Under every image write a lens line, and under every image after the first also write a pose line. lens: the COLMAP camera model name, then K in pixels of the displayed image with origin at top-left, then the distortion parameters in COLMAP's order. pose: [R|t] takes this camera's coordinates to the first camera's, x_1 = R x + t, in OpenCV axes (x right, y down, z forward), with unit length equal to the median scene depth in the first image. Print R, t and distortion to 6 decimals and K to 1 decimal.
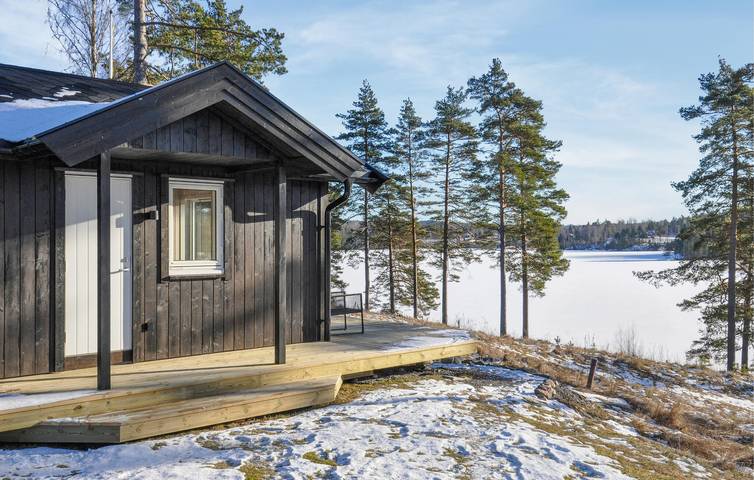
lens RADIAL K [[753.9, 0, 377.0], [0, 753.9, 240.0], [0, 0, 1]] dist [0.024864, 0.008902]
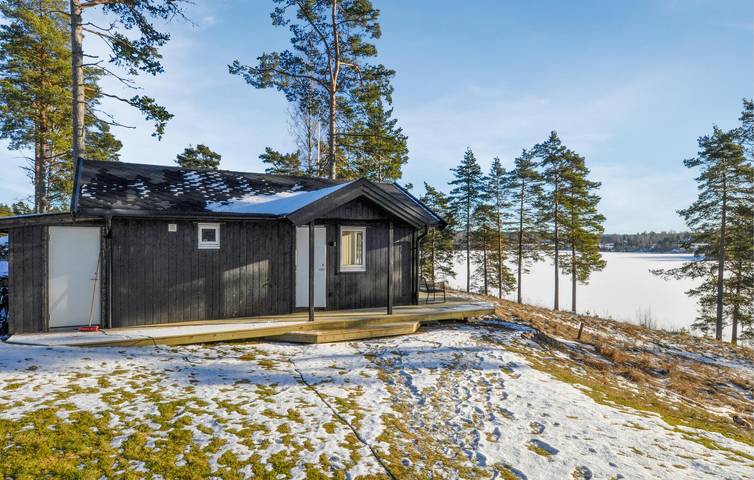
lens RADIAL K [[511.8, 0, 377.0], [0, 511.8, 240.0], [0, 0, 1]] dist [-0.001757, -0.002097]
pose [[0.974611, 0.009302, -0.223712, 0.039618], [-0.009552, 0.999954, -0.000036, -0.011444], [0.223702, 0.002172, 0.974655, -0.104121]]
